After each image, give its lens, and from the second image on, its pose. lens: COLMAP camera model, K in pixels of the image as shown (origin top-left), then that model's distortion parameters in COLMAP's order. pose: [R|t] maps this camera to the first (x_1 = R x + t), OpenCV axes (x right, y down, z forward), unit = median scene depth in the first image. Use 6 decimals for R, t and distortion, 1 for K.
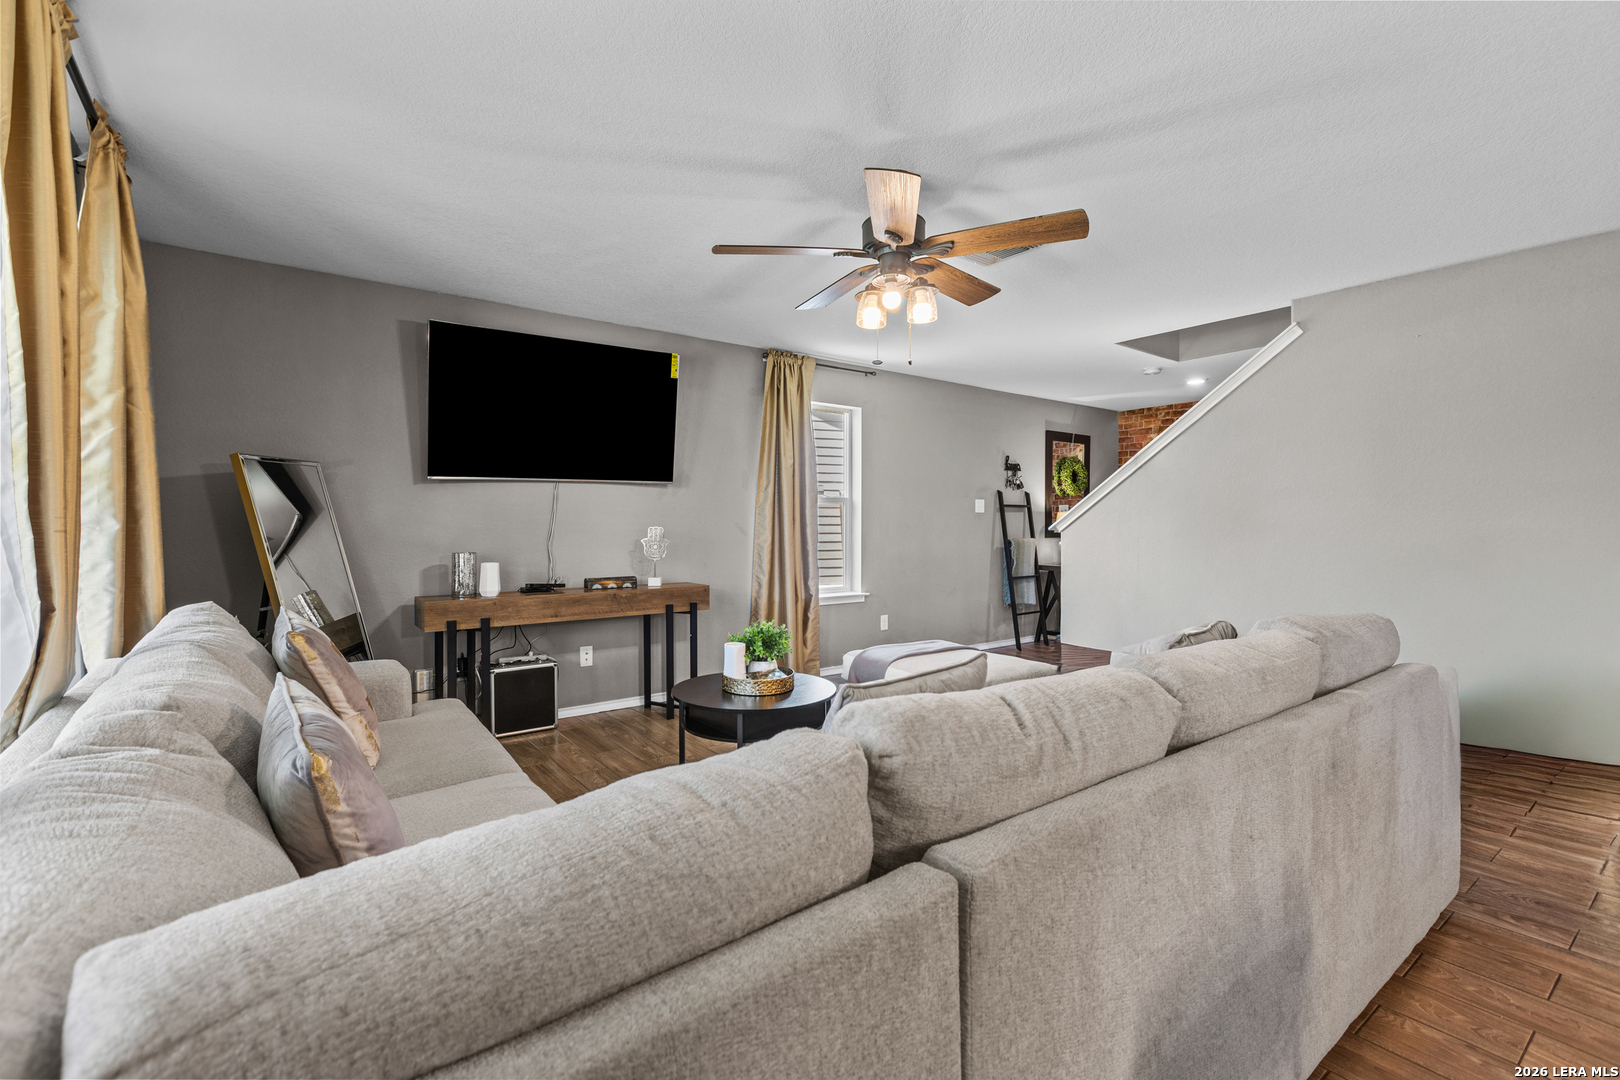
lens RADIAL K [[742.2, 0, 809.8], [0, 742.2, 535.4], [0, 0, 1]] dist [0.001180, -0.001296]
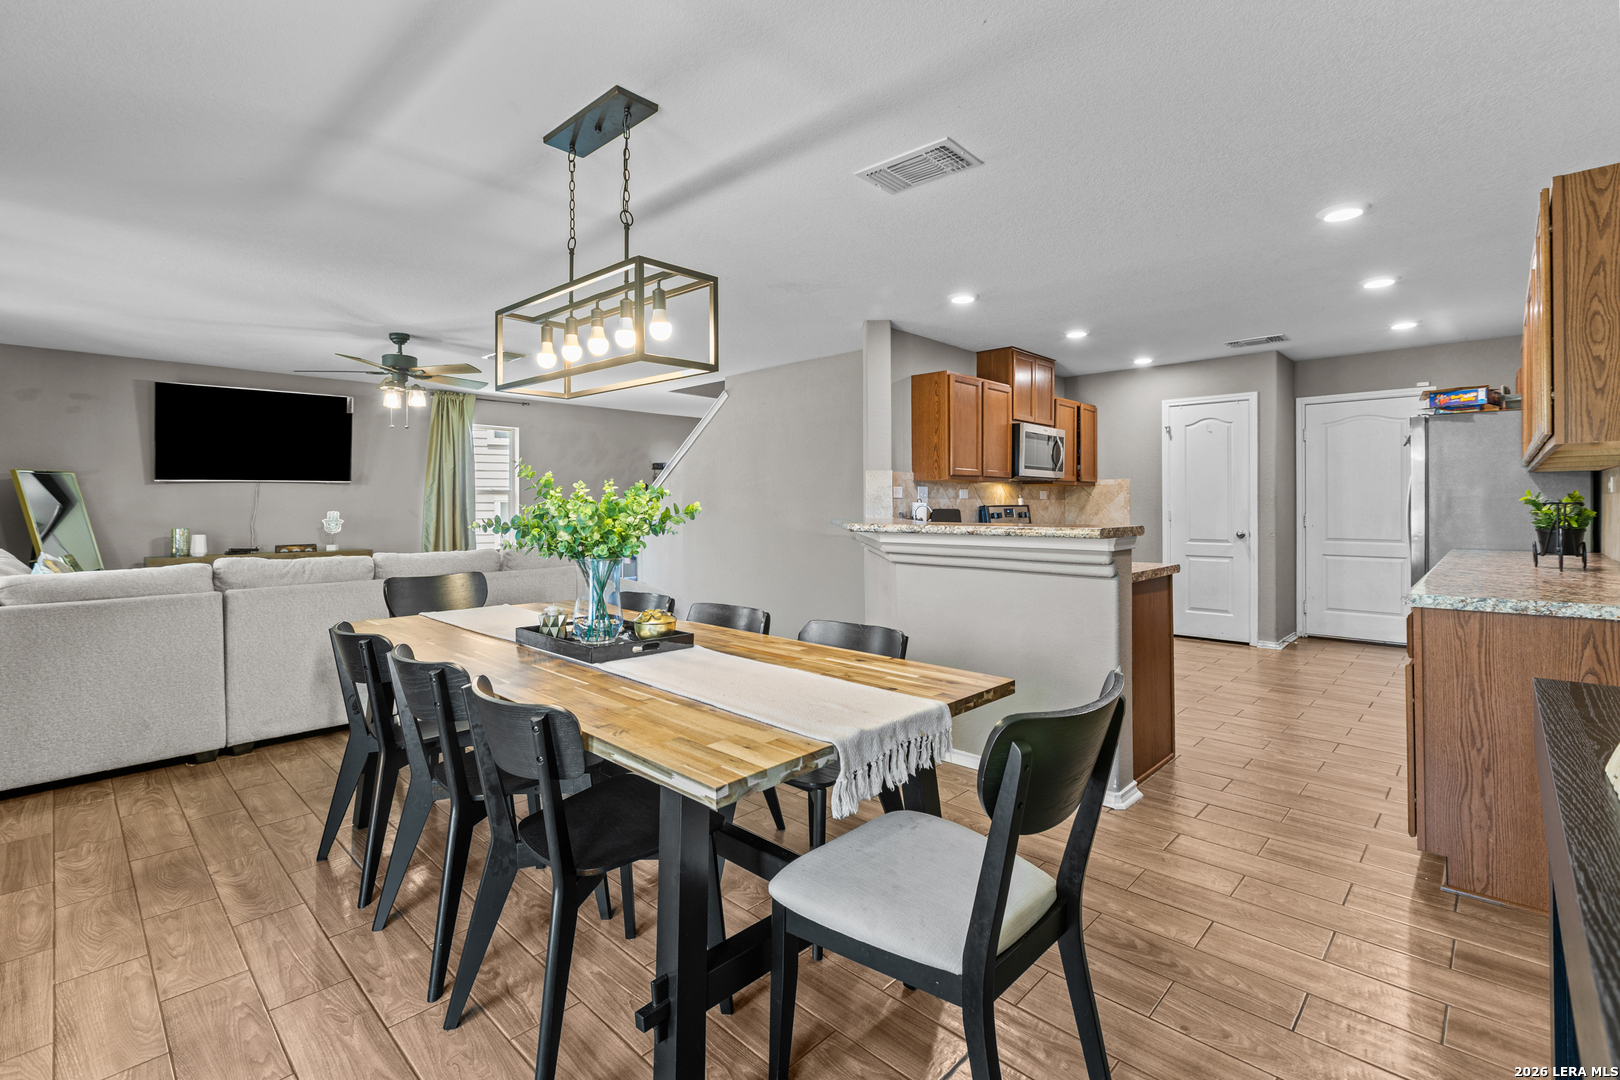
lens RADIAL K [[742.2, 0, 802.4], [0, 742.2, 509.5], [0, 0, 1]] dist [0.001180, -0.001296]
pose [[0.985959, -0.007162, 0.166834, 0.548766], [0.009981, 0.999821, -0.016065, 0.020431], [-0.166689, 0.017505, 0.985854, -0.739893]]
